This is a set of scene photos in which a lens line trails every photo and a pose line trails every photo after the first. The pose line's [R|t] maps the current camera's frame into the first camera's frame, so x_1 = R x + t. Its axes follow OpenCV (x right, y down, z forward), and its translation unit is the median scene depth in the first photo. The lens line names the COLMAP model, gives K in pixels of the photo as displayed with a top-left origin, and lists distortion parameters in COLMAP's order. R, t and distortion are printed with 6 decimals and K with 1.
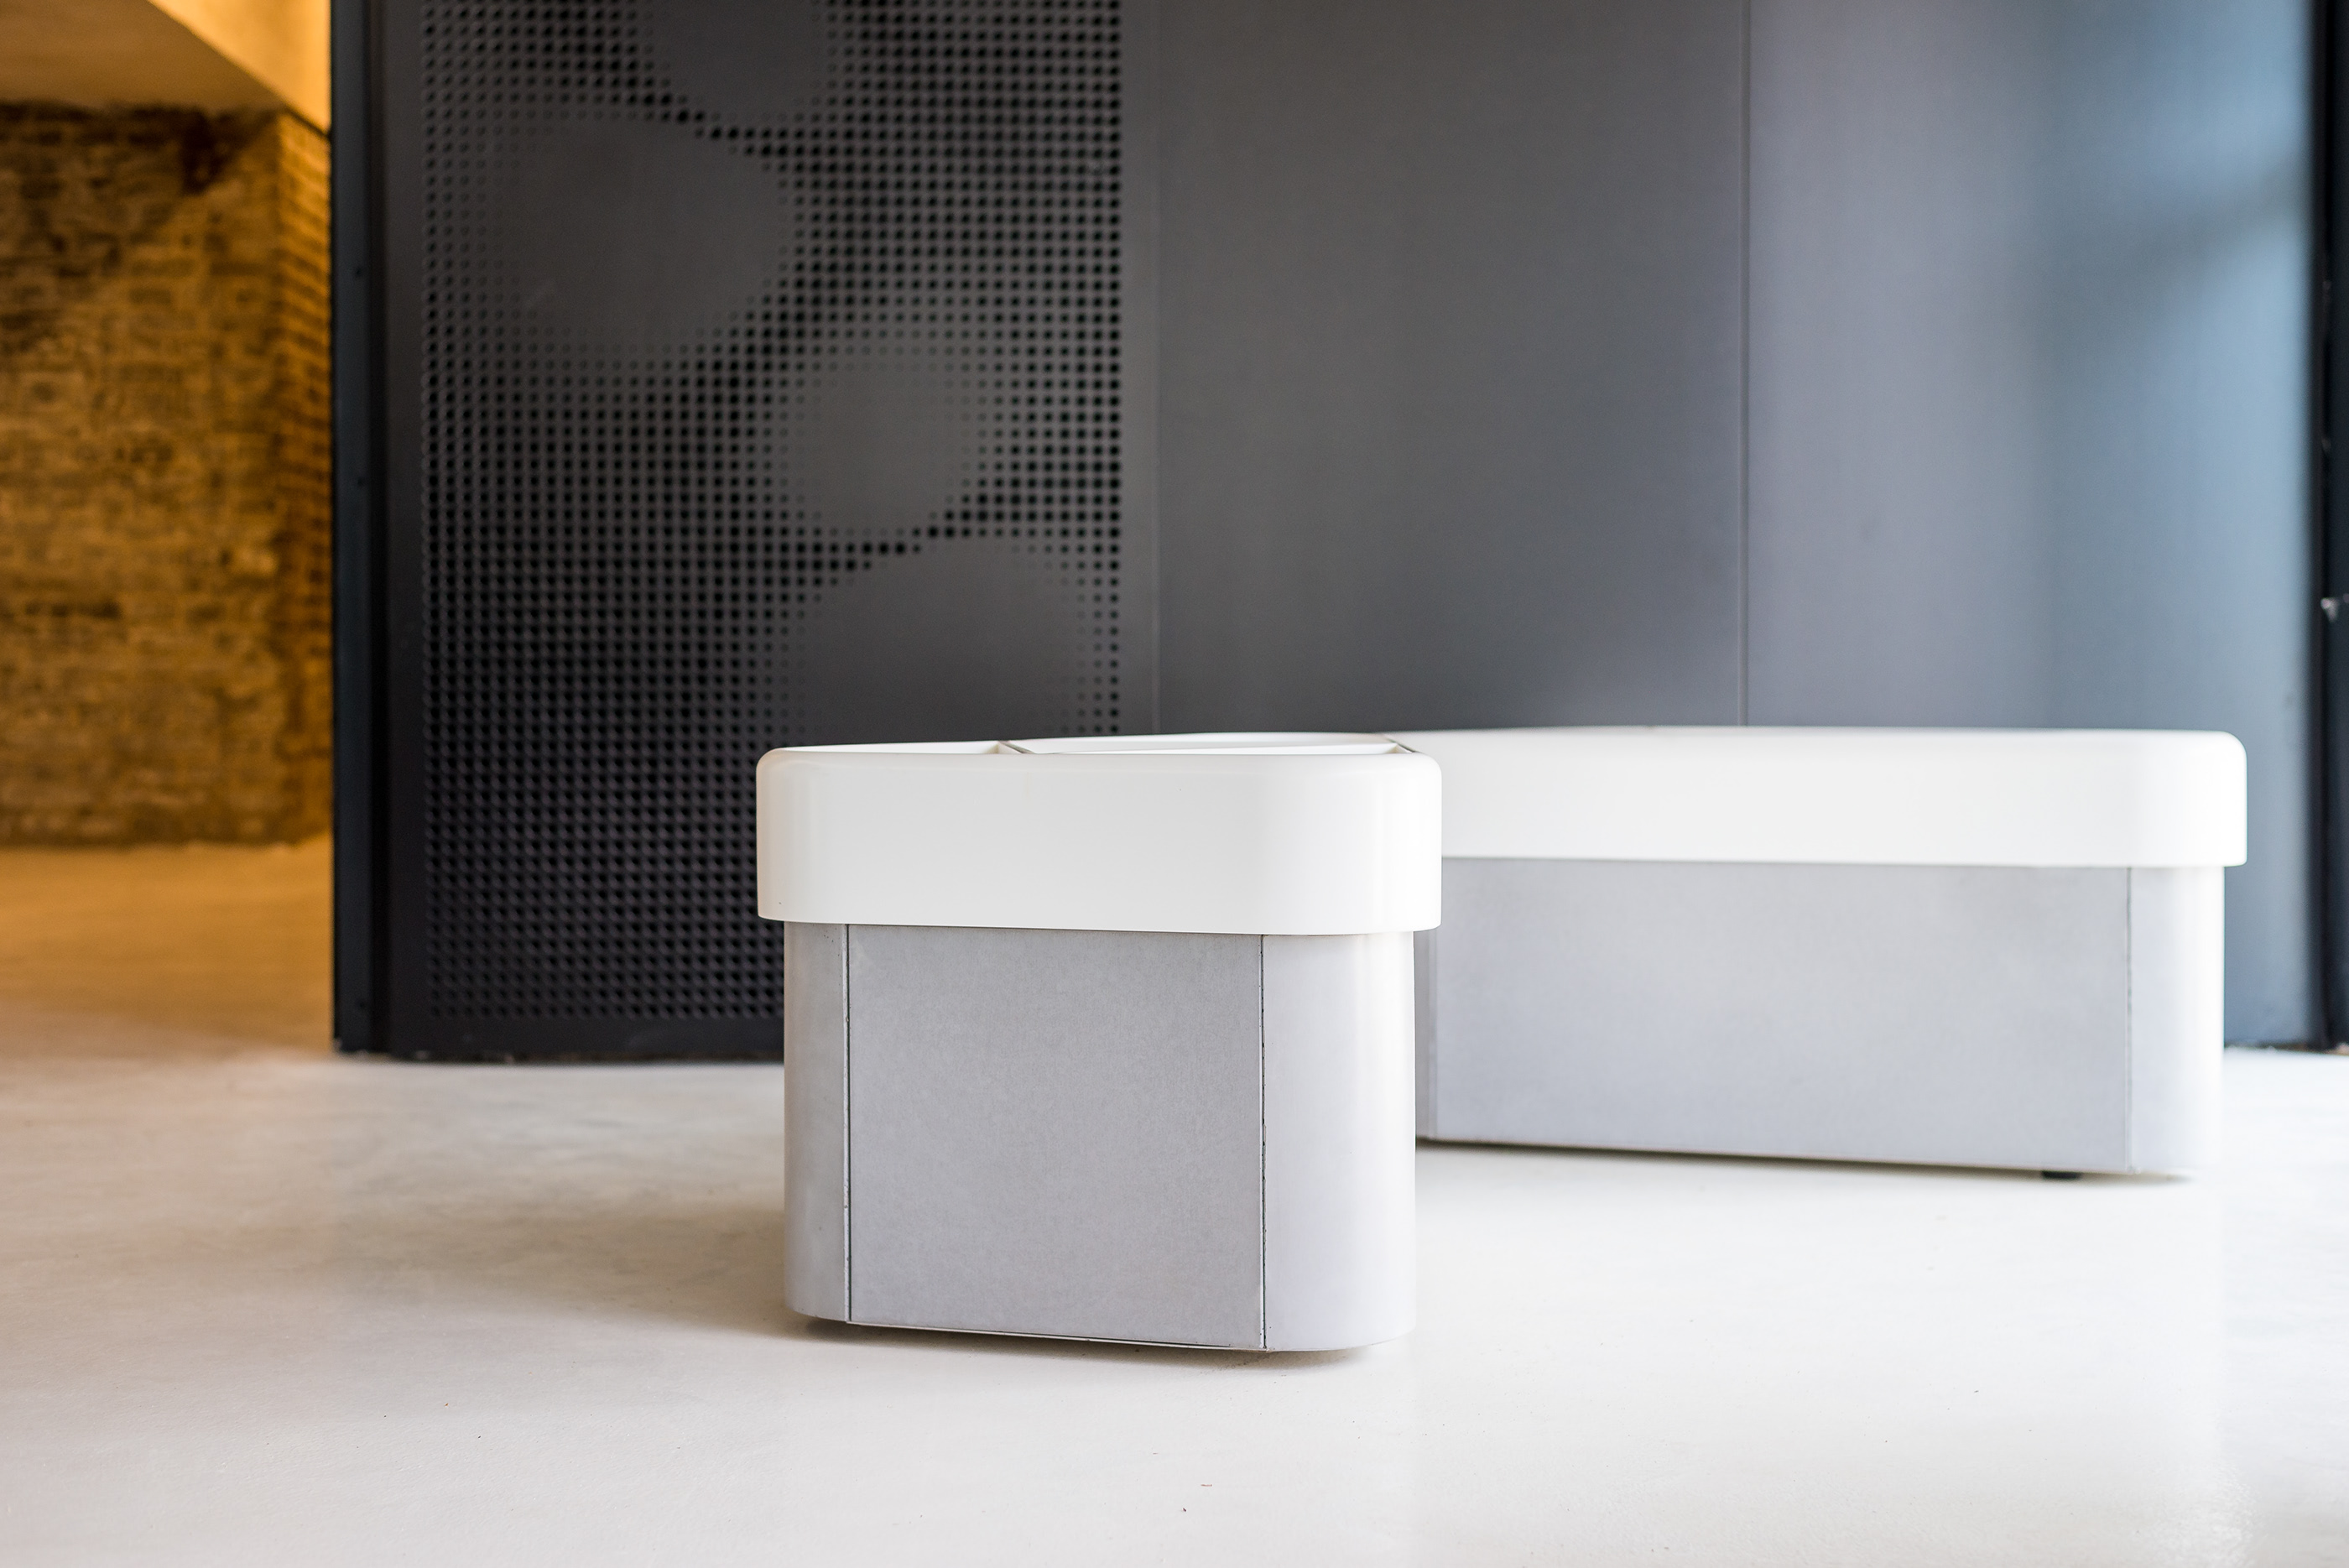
lens RADIAL K [[3425.3, 0, 1220.9], [0, 3425.3, 808.3], [0, 0, 1]] dist [0.025708, 0.000000]
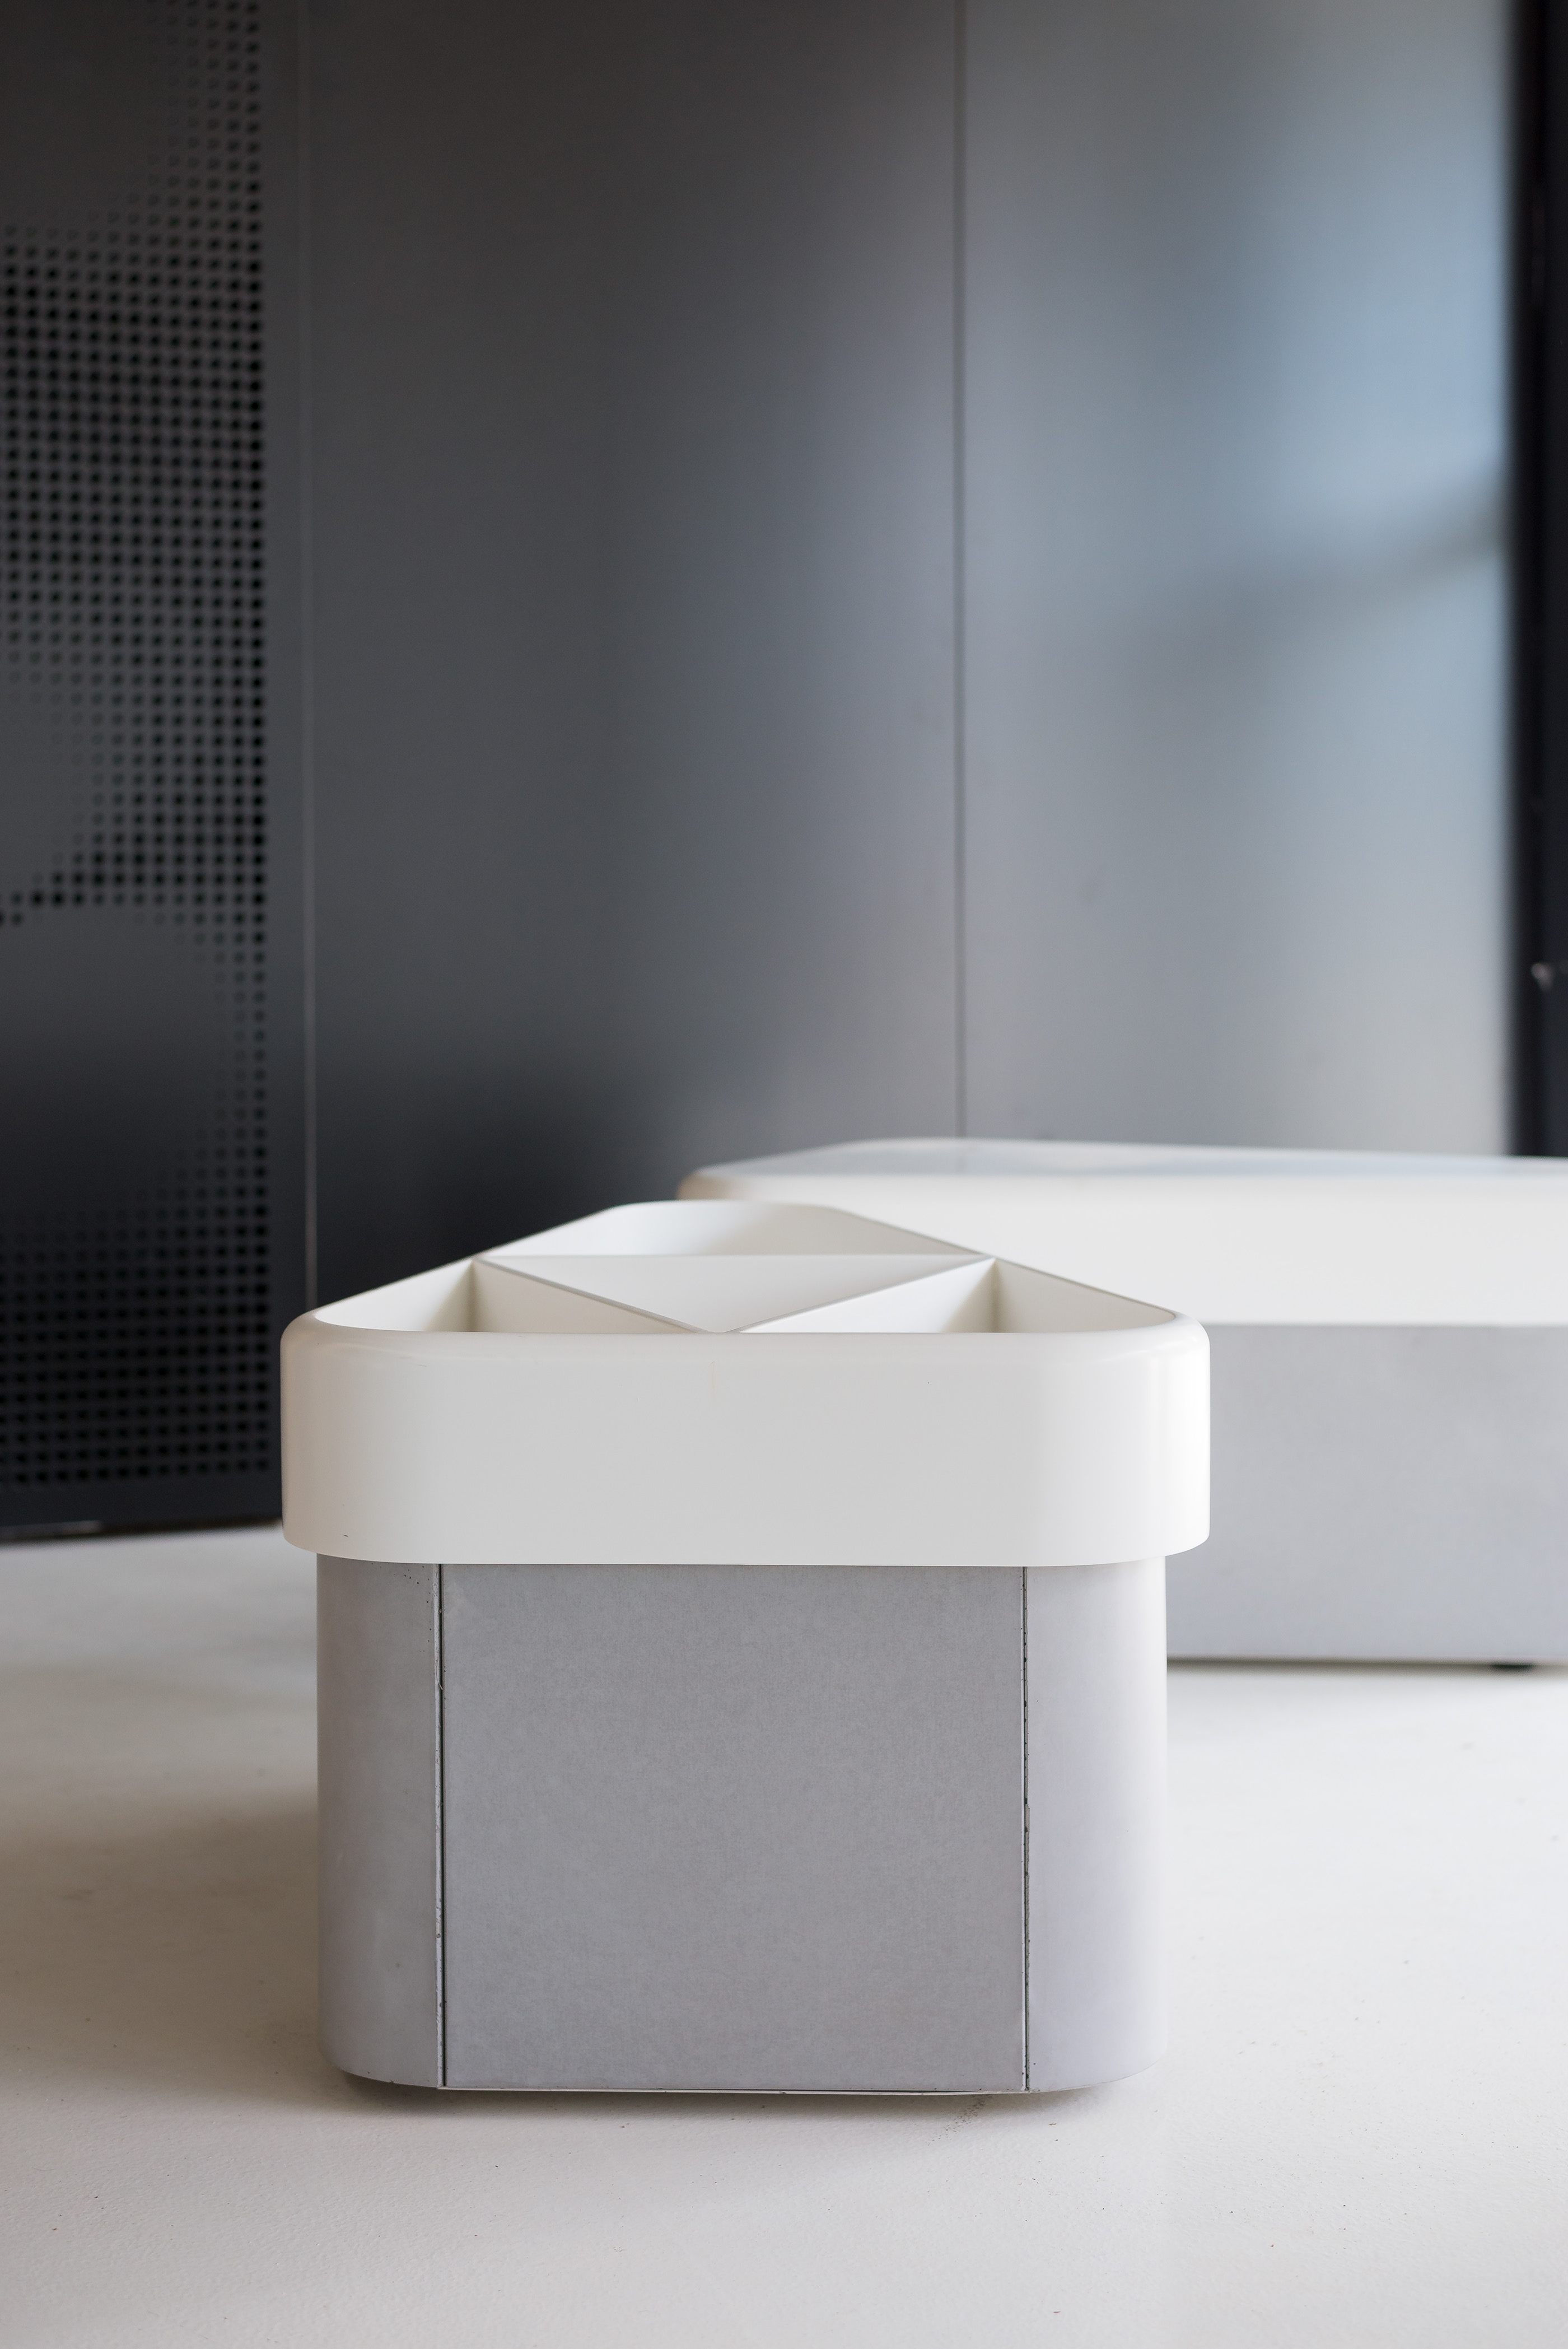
lens RADIAL K [[3425.0, 0, 739.6], [0, 3425.0, 1014.4], [0, 0, 1]] dist [0.025708, 0.000000]
pose [[0.953515, -0.012437, 0.301089, -0.171506], [0.010782, 0.999916, 0.007157, -0.057068], [-0.301153, -0.003578, 0.953569, 0.167767]]
